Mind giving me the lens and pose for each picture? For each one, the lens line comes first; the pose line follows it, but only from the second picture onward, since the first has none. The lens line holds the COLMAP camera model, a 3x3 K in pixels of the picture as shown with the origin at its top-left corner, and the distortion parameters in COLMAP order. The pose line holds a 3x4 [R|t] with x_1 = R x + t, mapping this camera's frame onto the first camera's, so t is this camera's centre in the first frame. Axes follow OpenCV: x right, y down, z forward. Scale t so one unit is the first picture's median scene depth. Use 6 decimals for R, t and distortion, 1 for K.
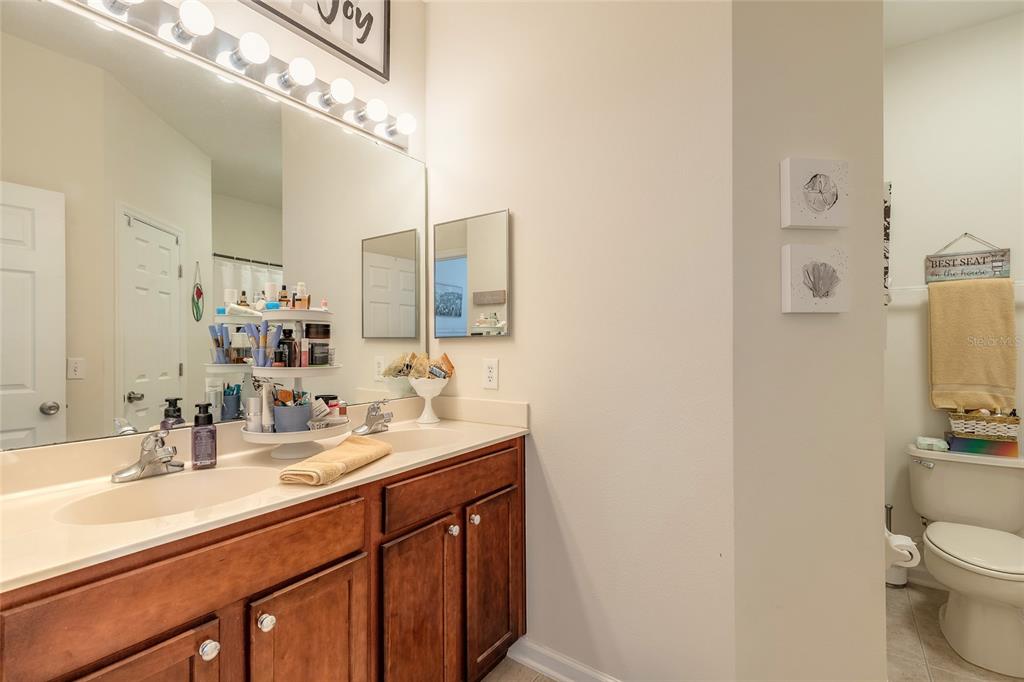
lens RADIAL K [[462.8, 0, 510.9], [0, 462.8, 344.6], [0, 0, 1]] dist [0.006017, -0.000149]
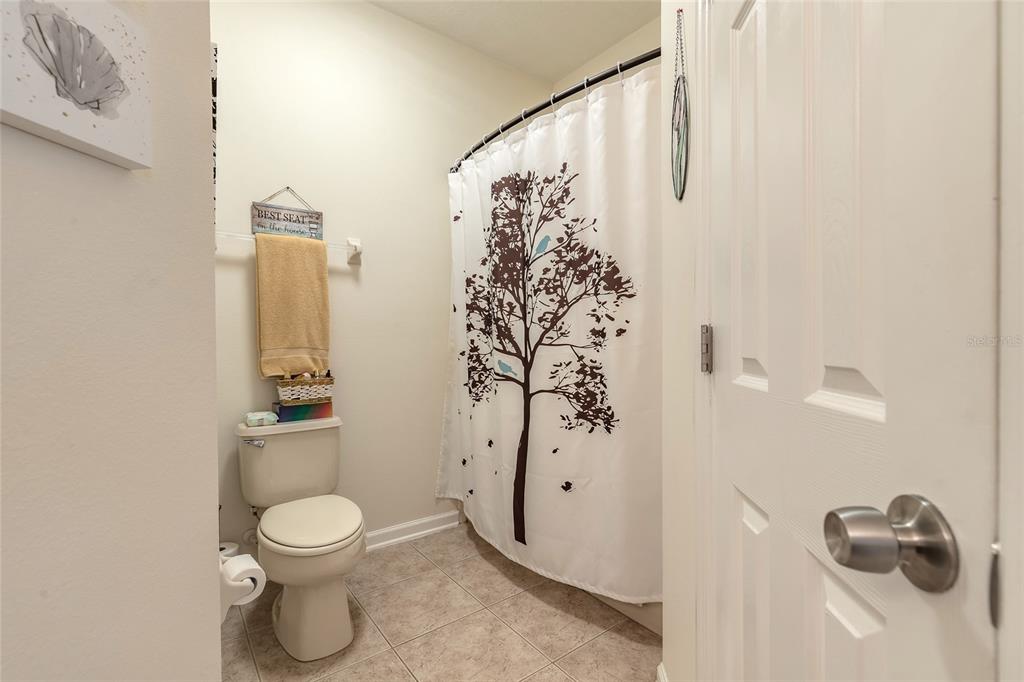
lens RADIAL K [[462.8, 0, 510.9], [0, 462.8, 344.6], [0, 0, 1]] dist [0.006017, -0.000149]
pose [[0.304535, -0.012474, 0.952420, 0.233822], [0.007563, 0.999914, 0.010678, 0.072408], [-0.952471, 0.003952, 0.304603, 0.304638]]
